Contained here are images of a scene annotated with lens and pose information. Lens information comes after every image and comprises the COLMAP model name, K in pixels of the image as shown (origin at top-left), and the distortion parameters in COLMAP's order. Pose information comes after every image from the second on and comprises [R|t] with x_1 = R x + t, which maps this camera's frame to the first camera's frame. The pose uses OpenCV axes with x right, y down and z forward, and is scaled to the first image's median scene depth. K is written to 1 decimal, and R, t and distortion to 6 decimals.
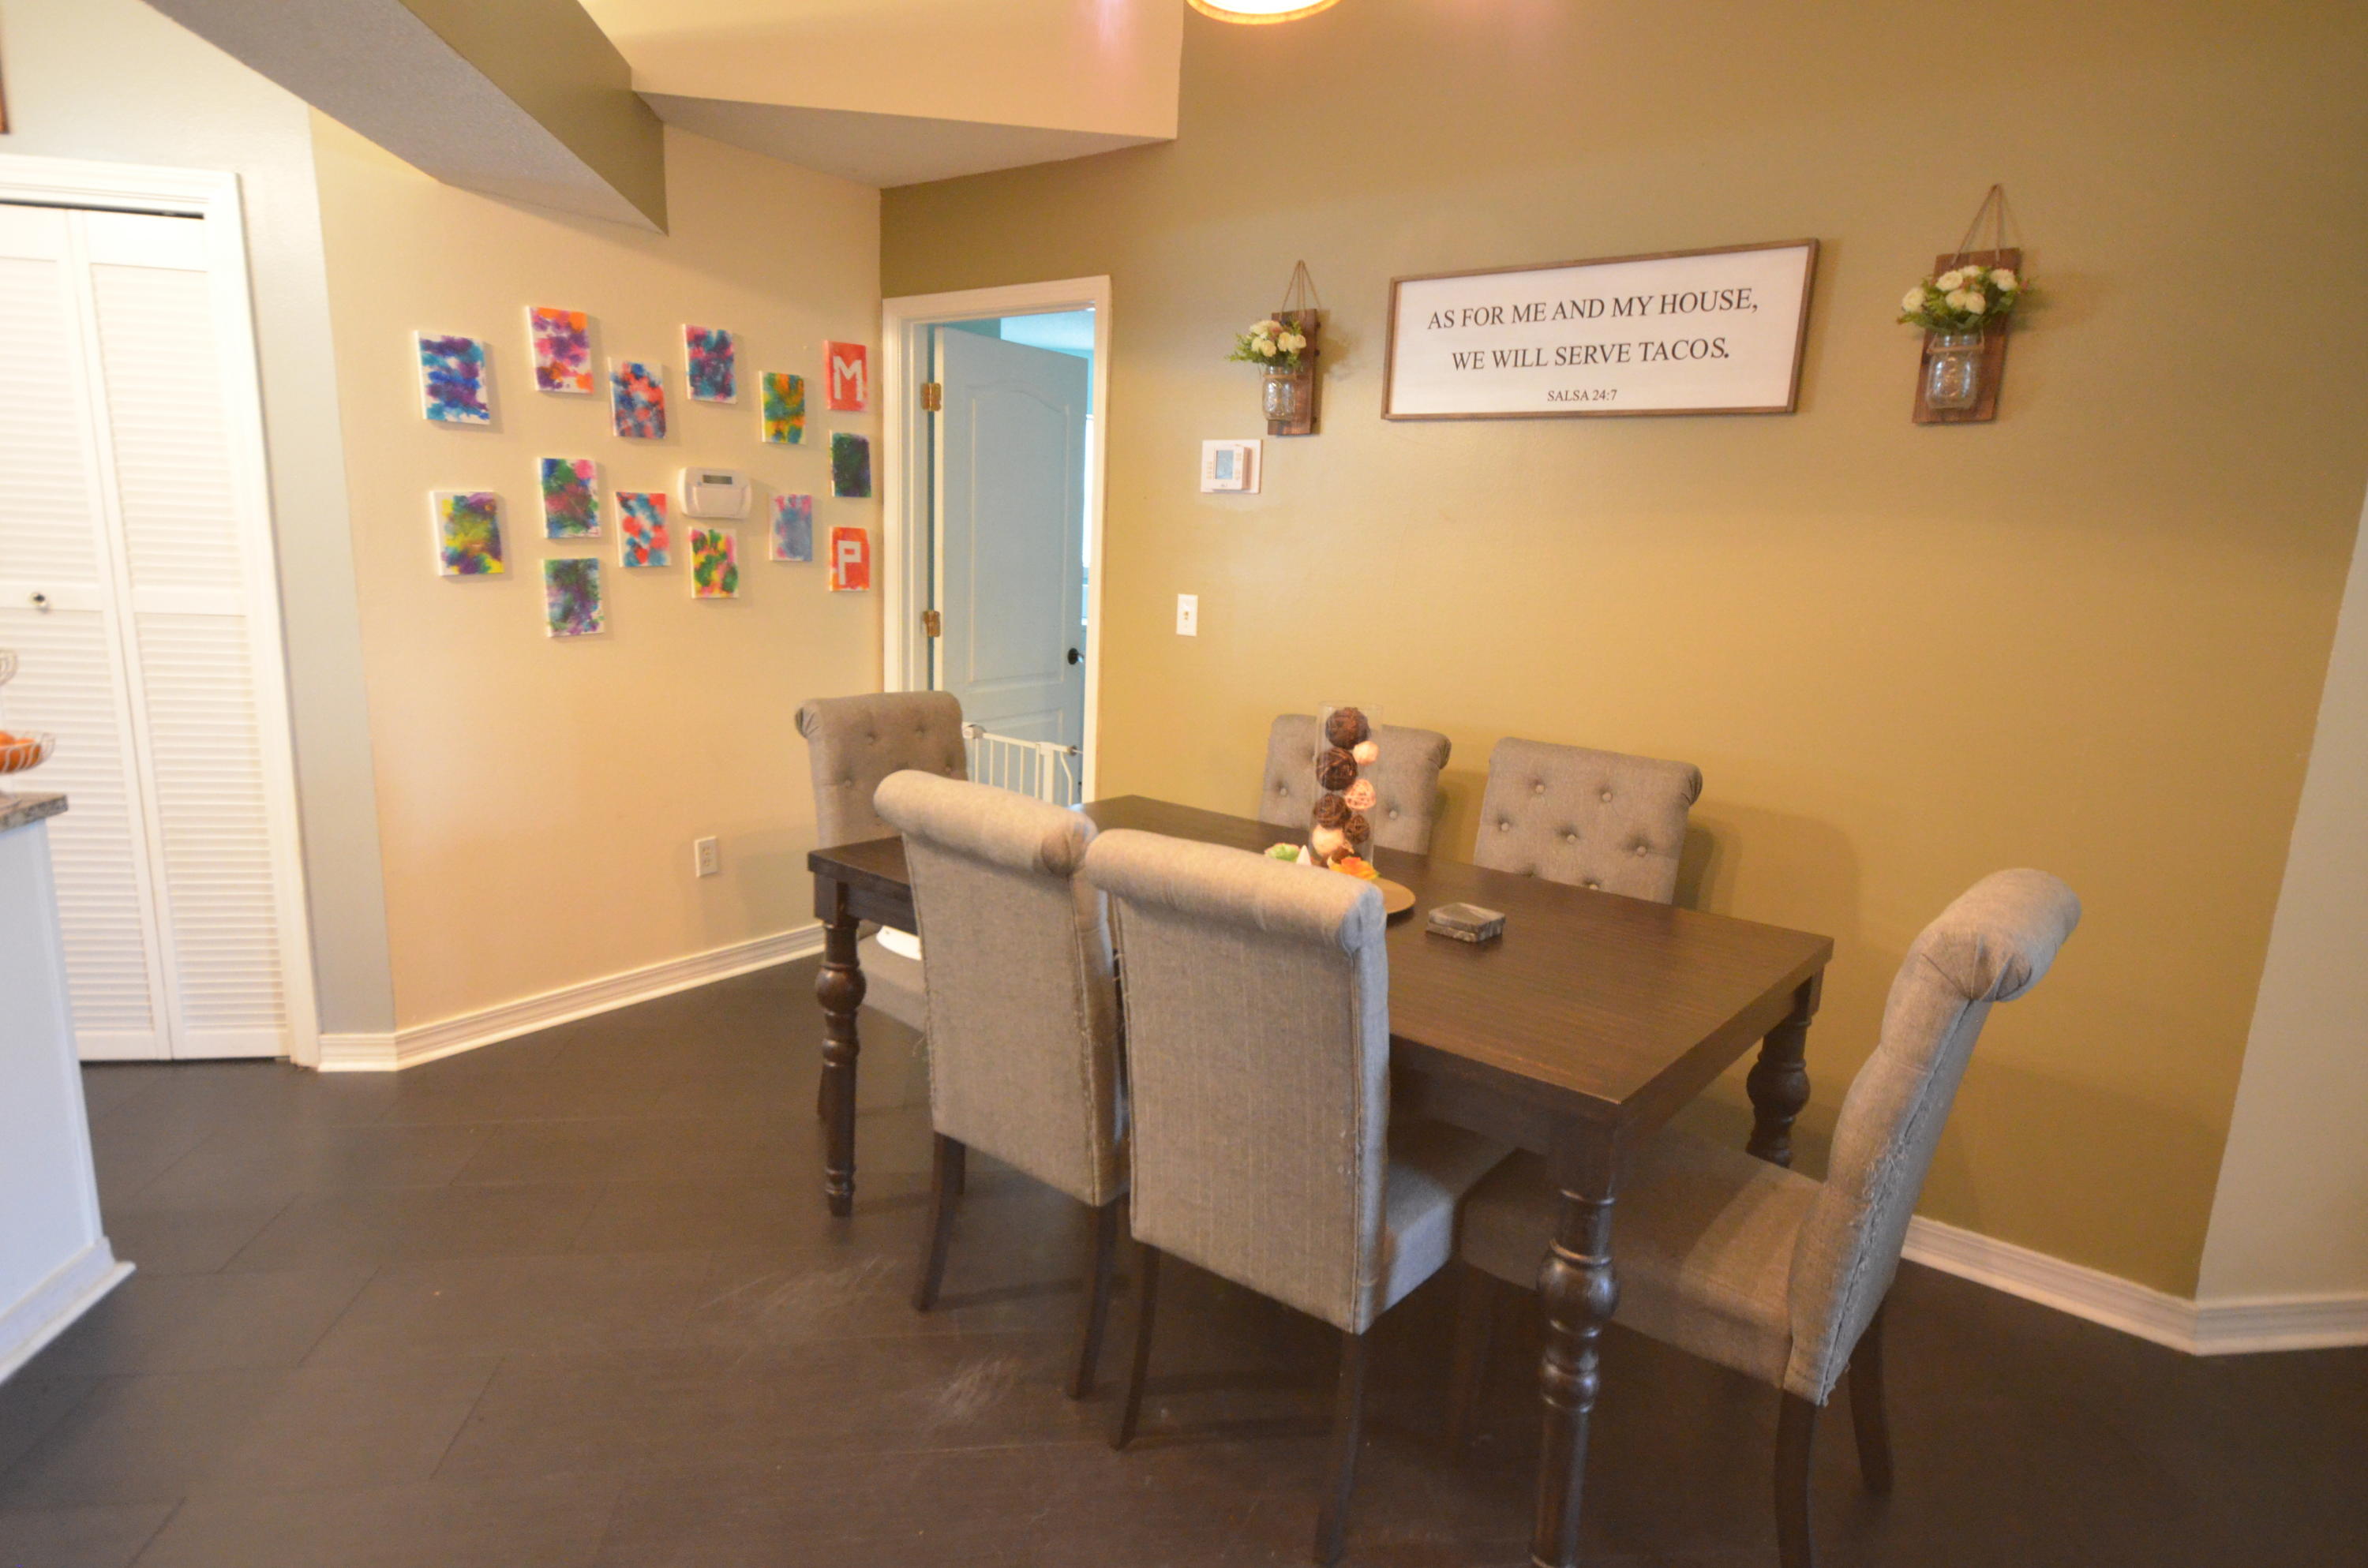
lens RADIAL K [[1293.4, 0, 1184.0], [0, 1293.4, 784.0], [0, 0, 1]] dist [0.036109, -0.000276]
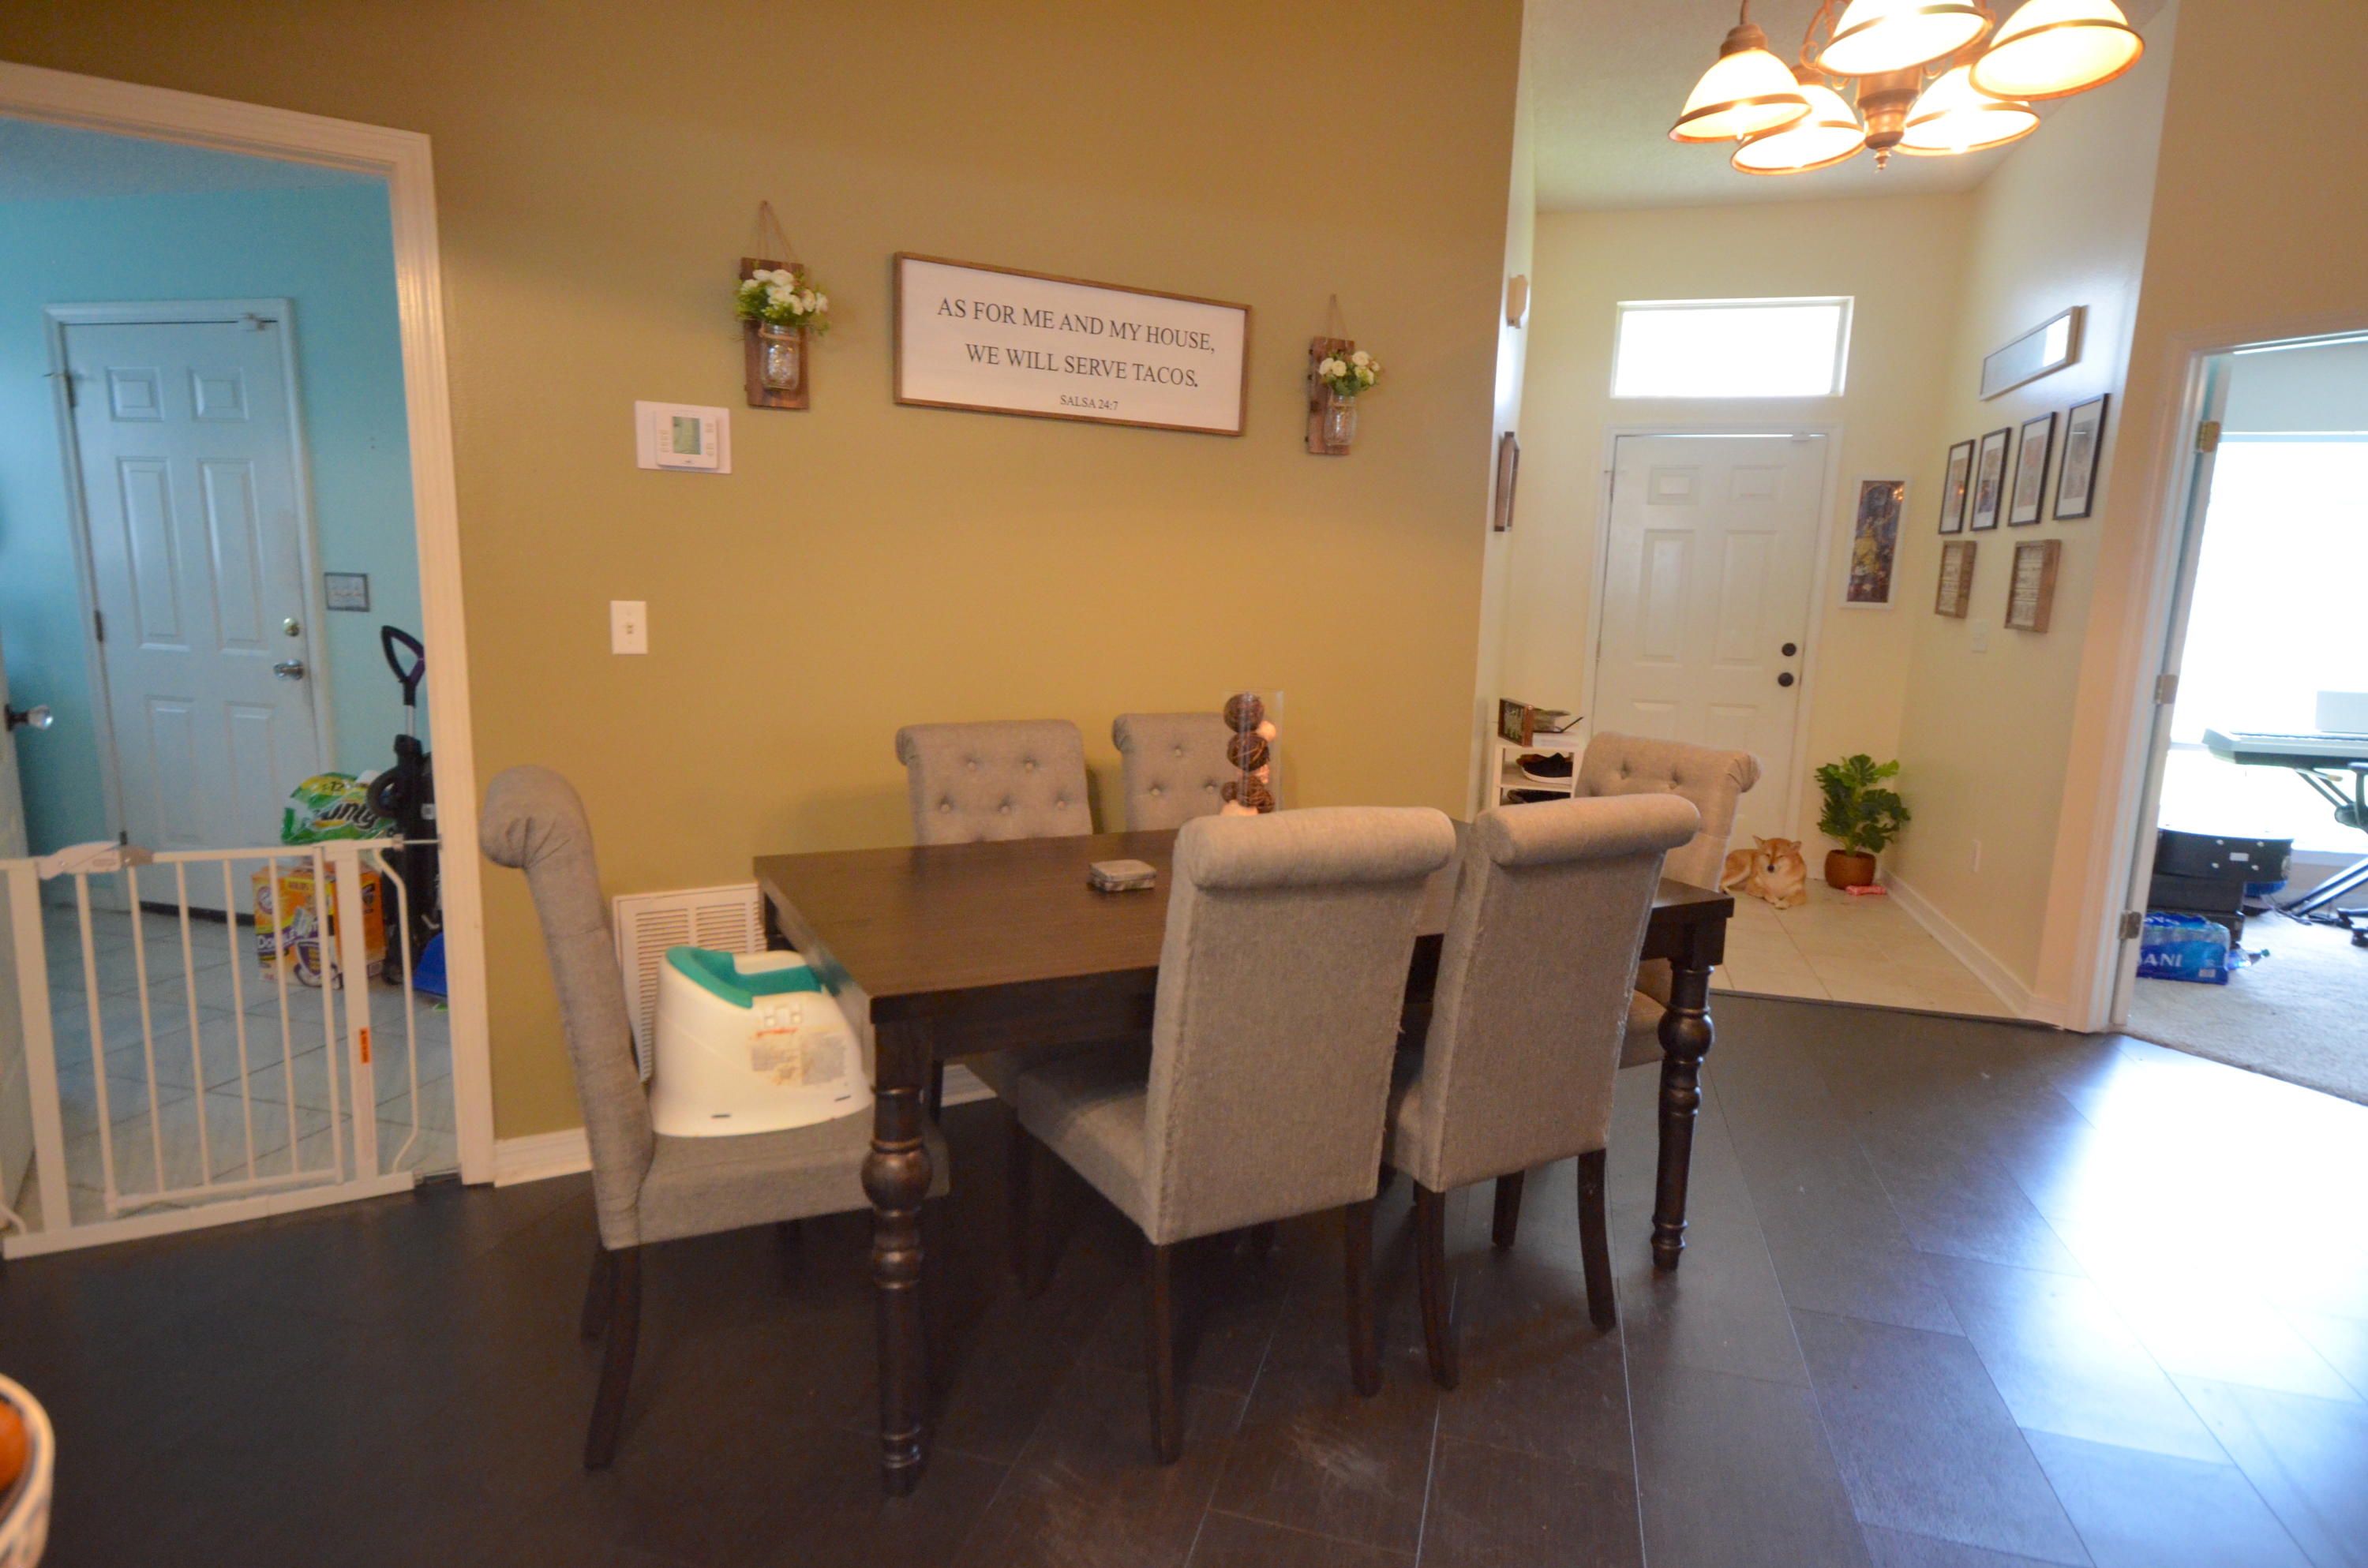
lens RADIAL K [[1358.4, 0, 1177.3], [0, 1358.4, 860.3], [0, 0, 1]] dist [0.000848, 0.000448]
pose [[0.399515, -0.223100, 0.889165, -0.658321], [0.157956, 0.972181, 0.172957, -0.088522], [-0.903016, 0.071350, 0.423641, 0.387221]]
